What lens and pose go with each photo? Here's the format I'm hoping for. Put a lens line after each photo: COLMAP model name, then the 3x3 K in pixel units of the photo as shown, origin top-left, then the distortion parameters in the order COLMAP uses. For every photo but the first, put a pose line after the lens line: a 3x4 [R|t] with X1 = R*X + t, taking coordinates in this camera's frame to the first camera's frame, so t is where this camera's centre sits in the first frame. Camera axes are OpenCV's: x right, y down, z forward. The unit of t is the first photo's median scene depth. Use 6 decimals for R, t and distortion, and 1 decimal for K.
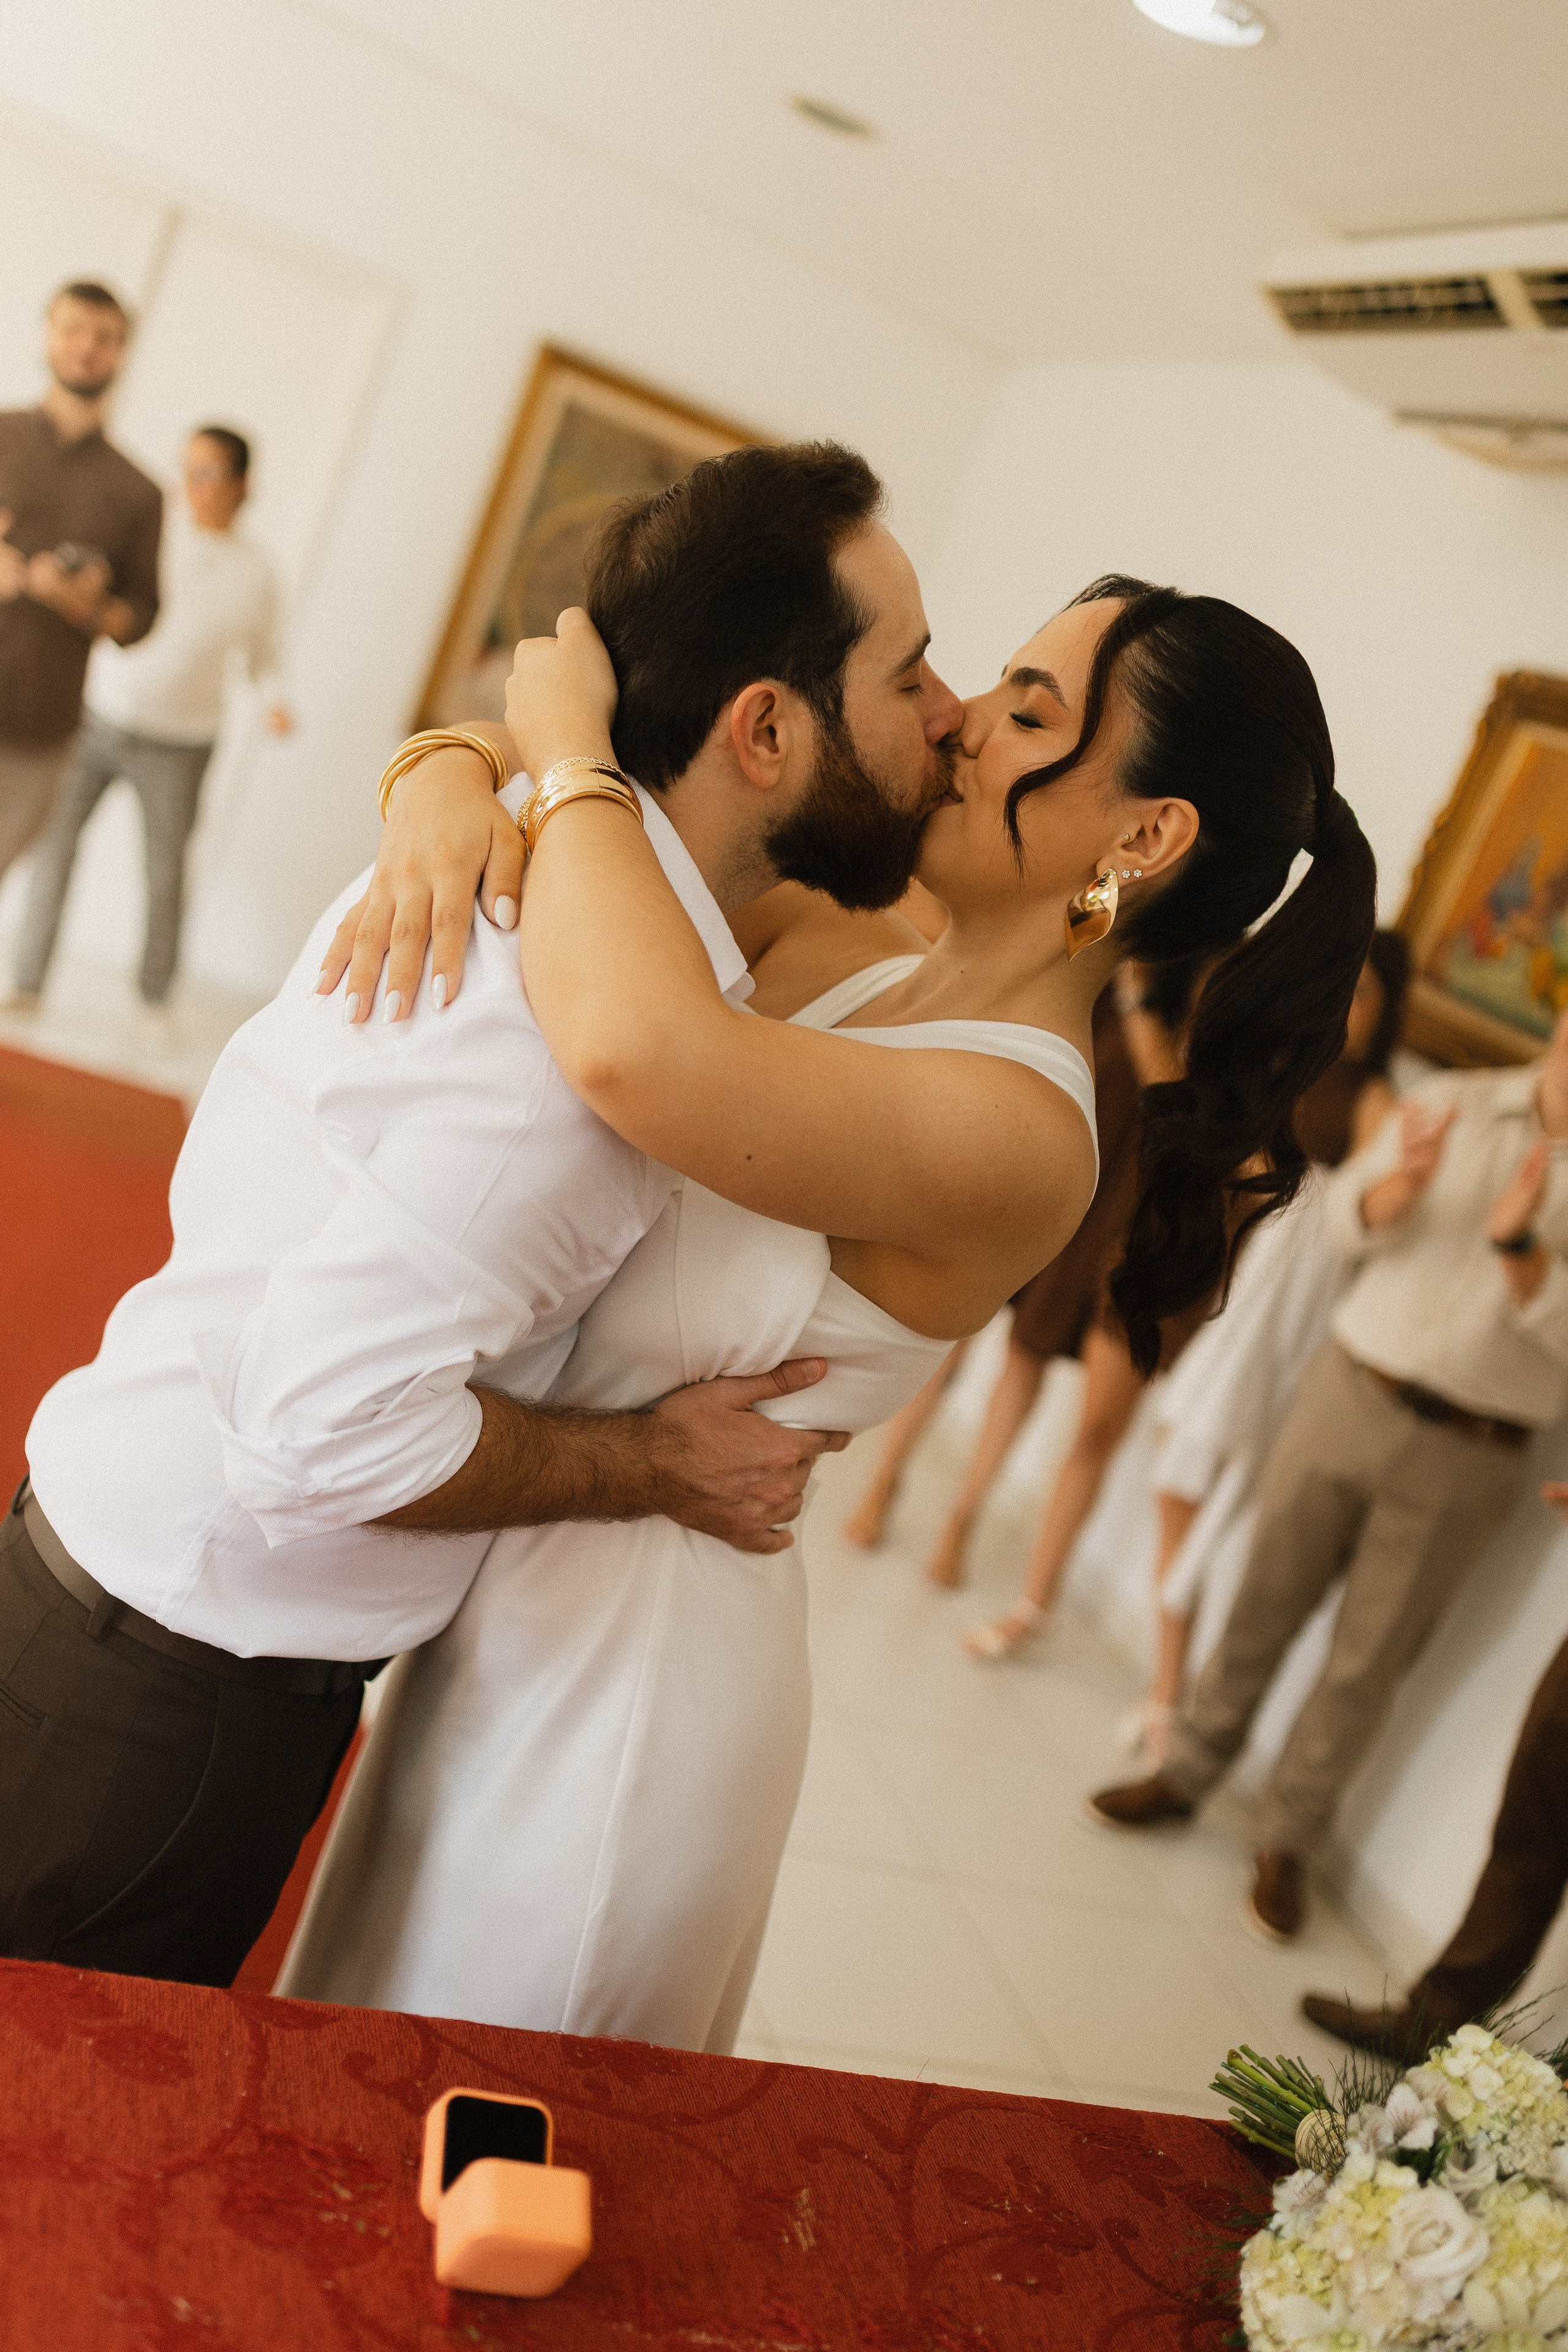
lens RADIAL K [[2371.1, 0, 781.2], [0, 2371.1, 1189.0], [0, 0, 1]] dist [0.025273, 0.000000]
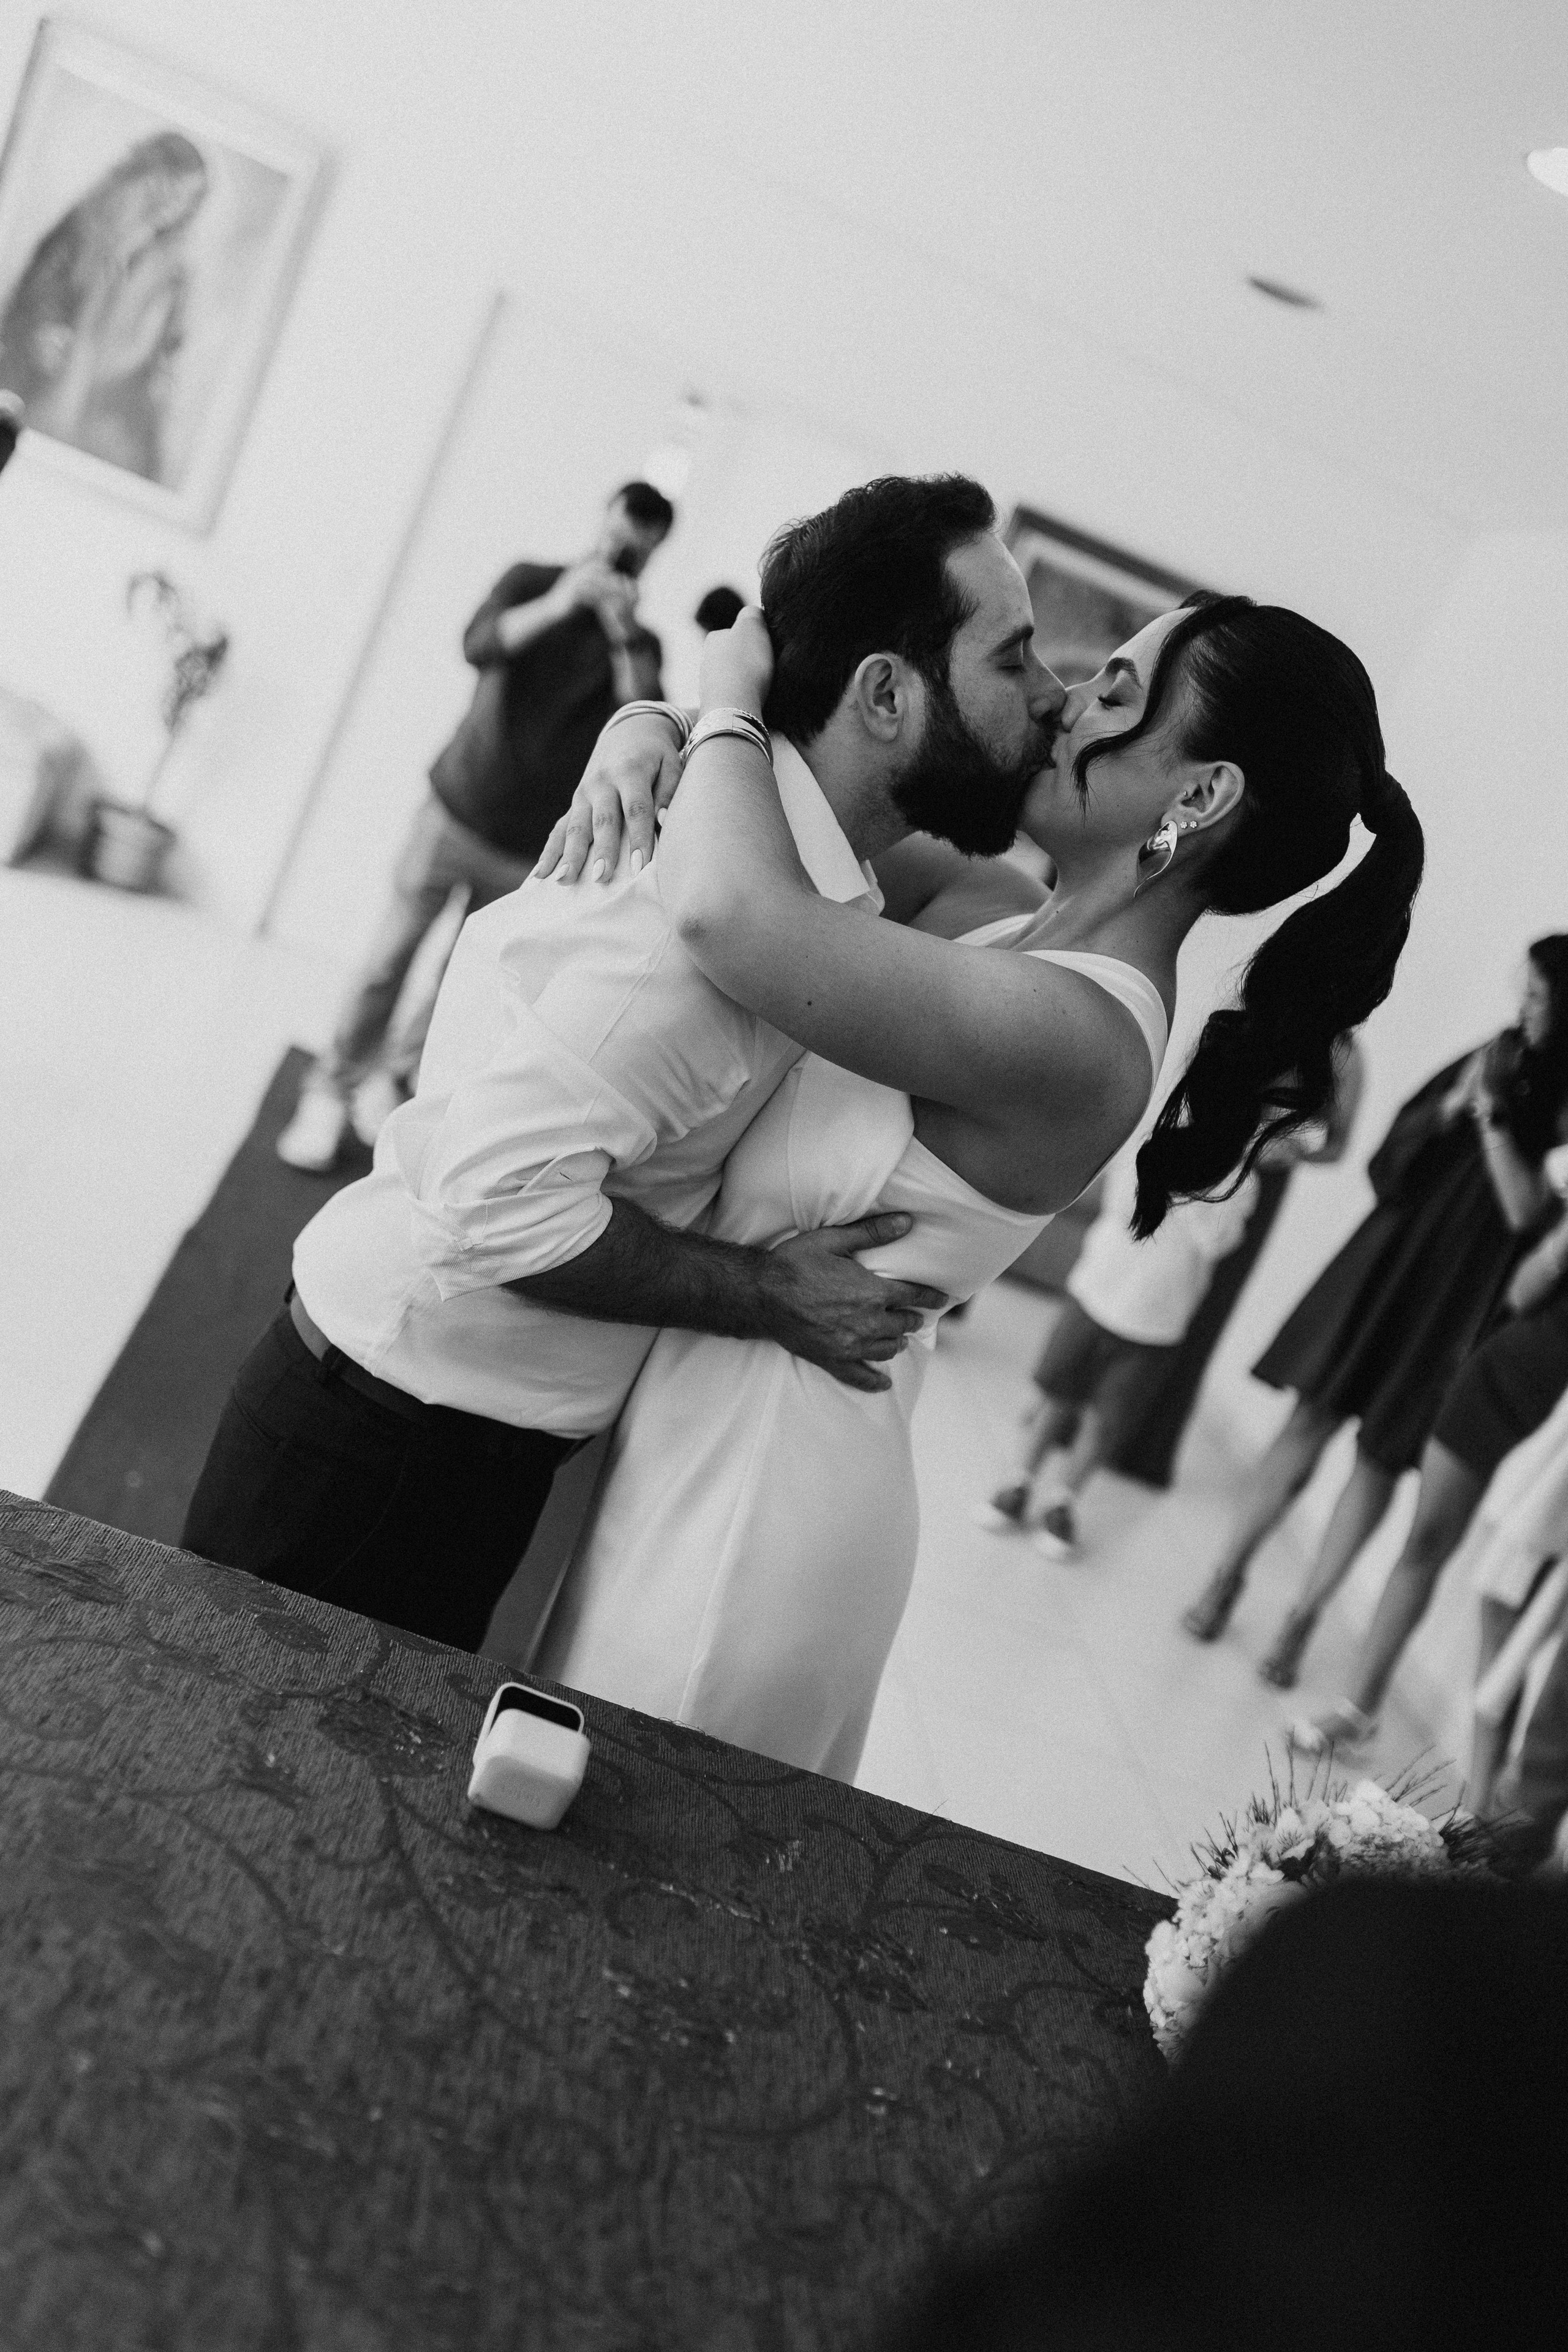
lens RADIAL K [[2371.1, 0, 752.9], [0, 2371.1, 1240.1], [0, 0, 1]] dist [0.025273, 0.000000]
pose [[0.972478, 0.073294, -0.221165, 0.220449], [-0.085626, 0.995233, -0.046681, 0.155696], [0.216689, 0.064334, 0.974119, -0.214508]]
